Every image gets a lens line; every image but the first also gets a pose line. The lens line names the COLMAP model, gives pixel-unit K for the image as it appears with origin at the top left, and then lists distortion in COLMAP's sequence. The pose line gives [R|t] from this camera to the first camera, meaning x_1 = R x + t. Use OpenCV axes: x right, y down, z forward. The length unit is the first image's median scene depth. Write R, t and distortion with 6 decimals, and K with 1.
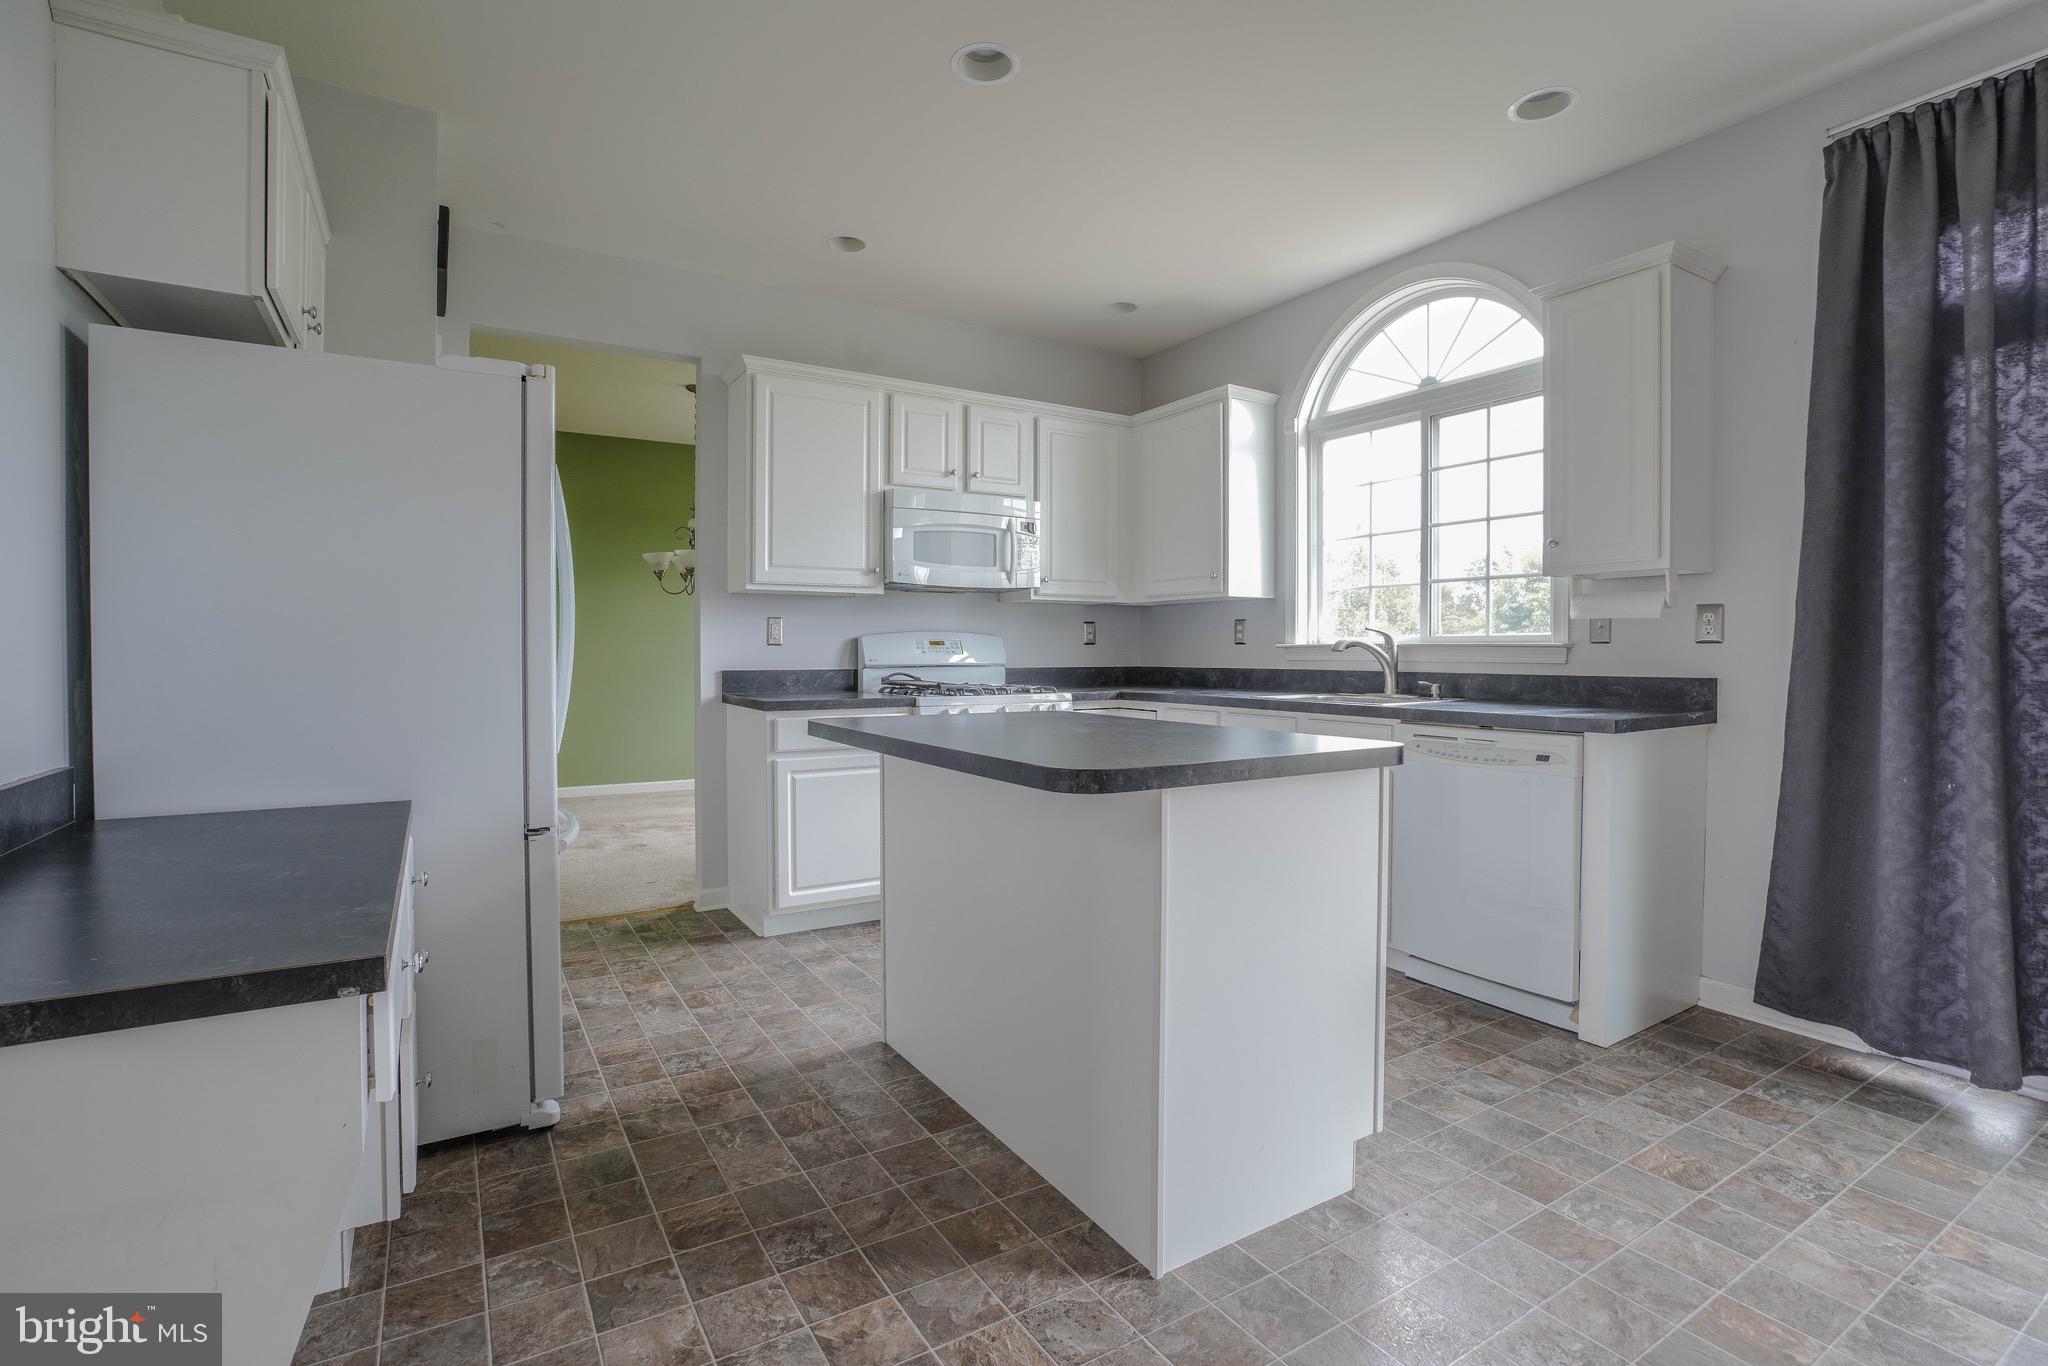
lens RADIAL K [[950.2, 0, 1009.3], [0, 950.2, 674.5], [0, 0, 1]] dist [-0.033891, 0.008532]
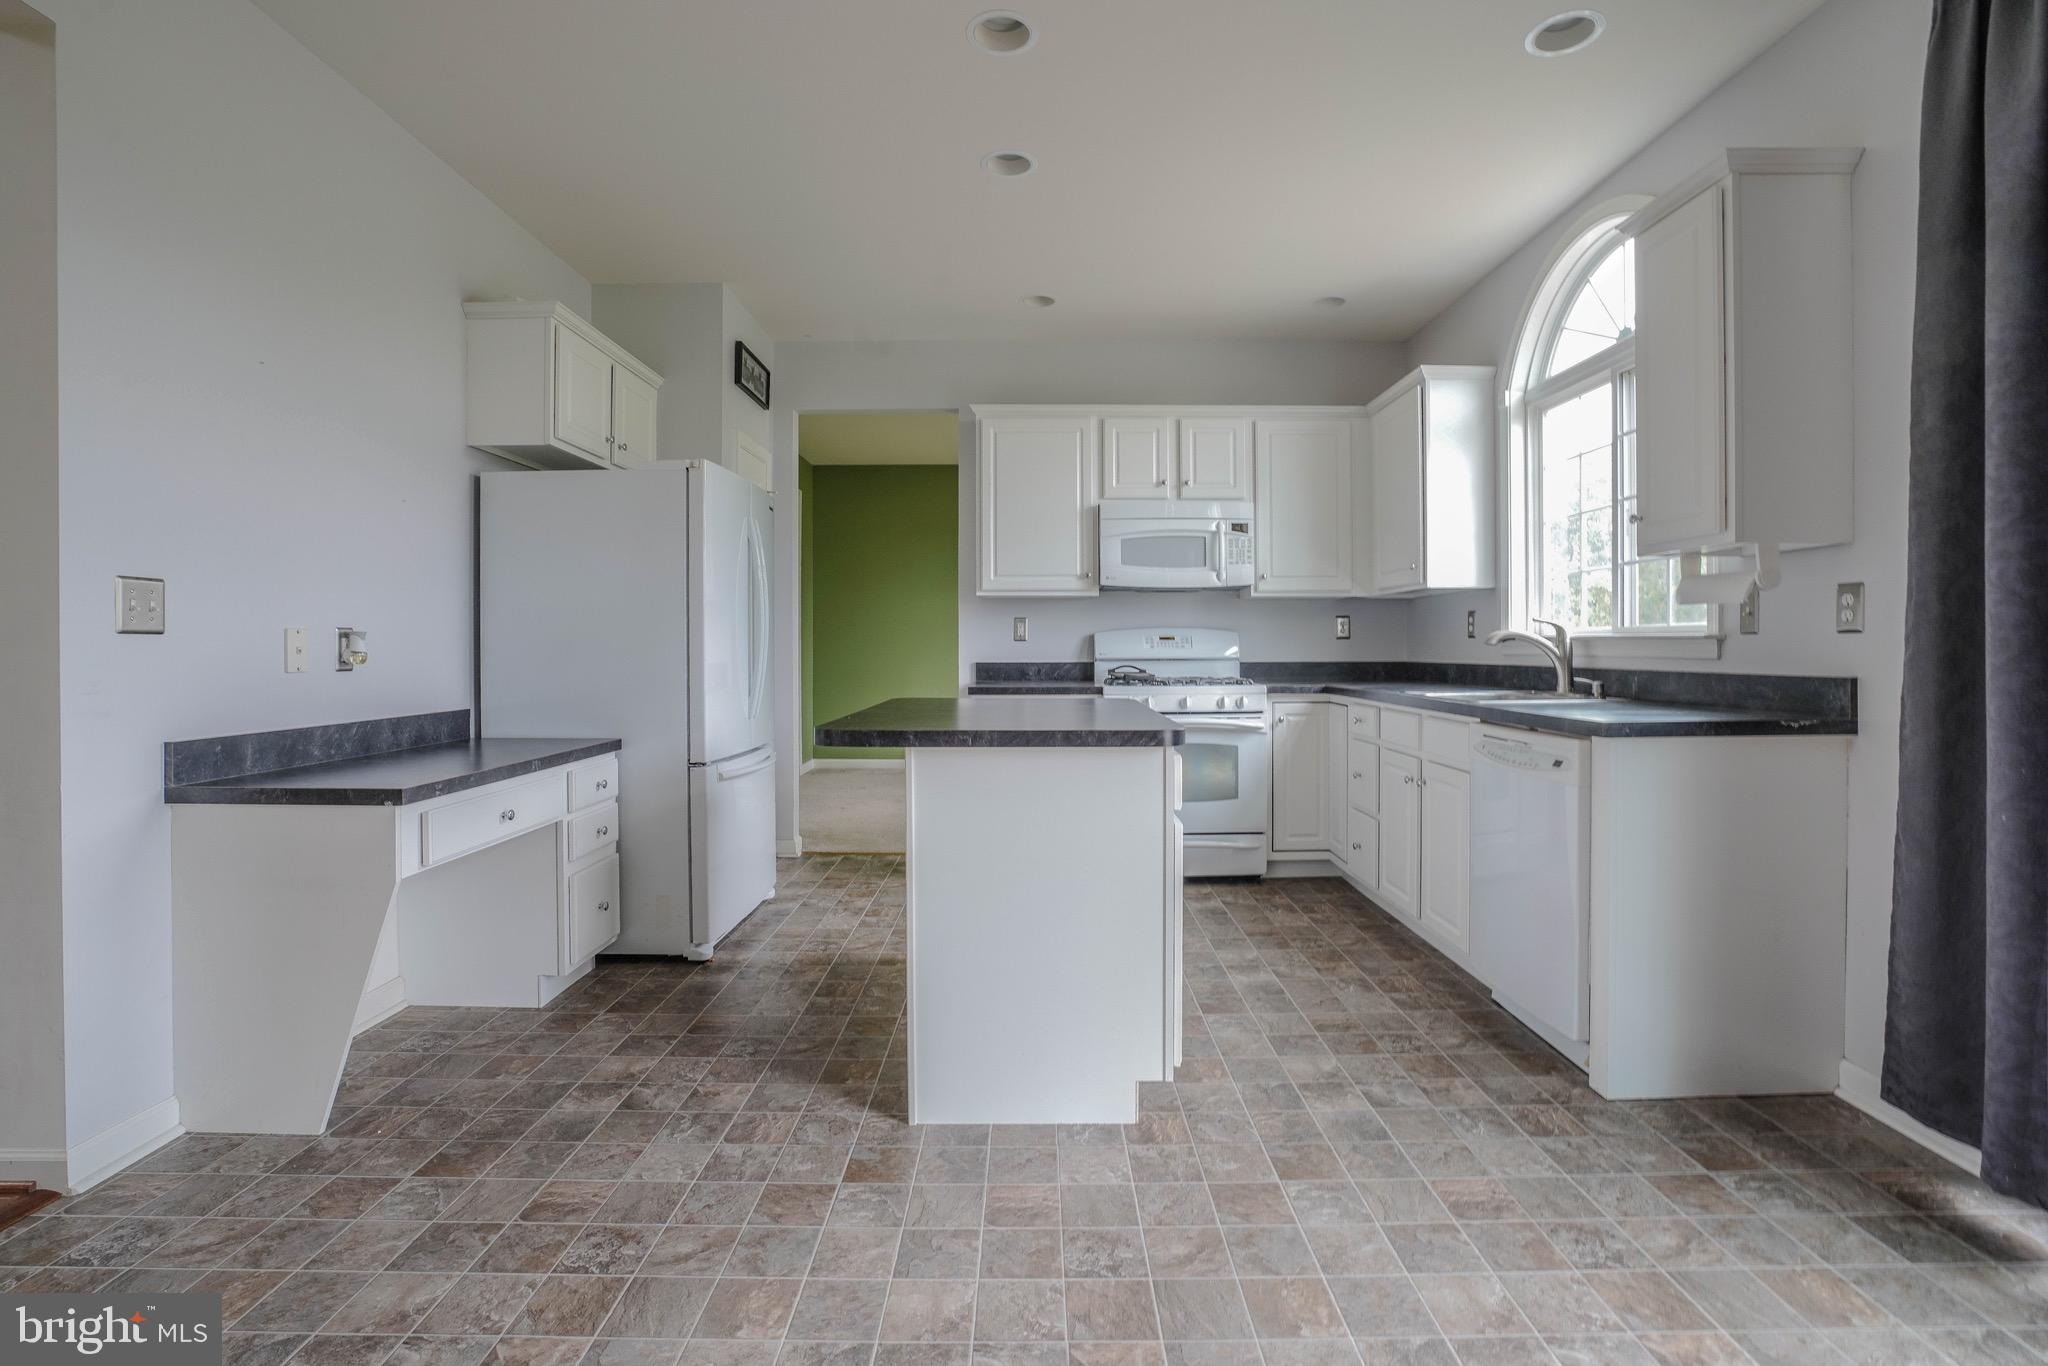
lens RADIAL K [[950.2, 0, 1017.6], [0, 950.2, 661.0], [0, 0, 1]] dist [-0.033891, 0.008532]
pose [[0.852707, 0.005409, -0.522361, 0.425522], [-0.010557, 0.999921, -0.006880, 0.002248], [0.522283, 0.011382, 0.852696, -0.022031]]
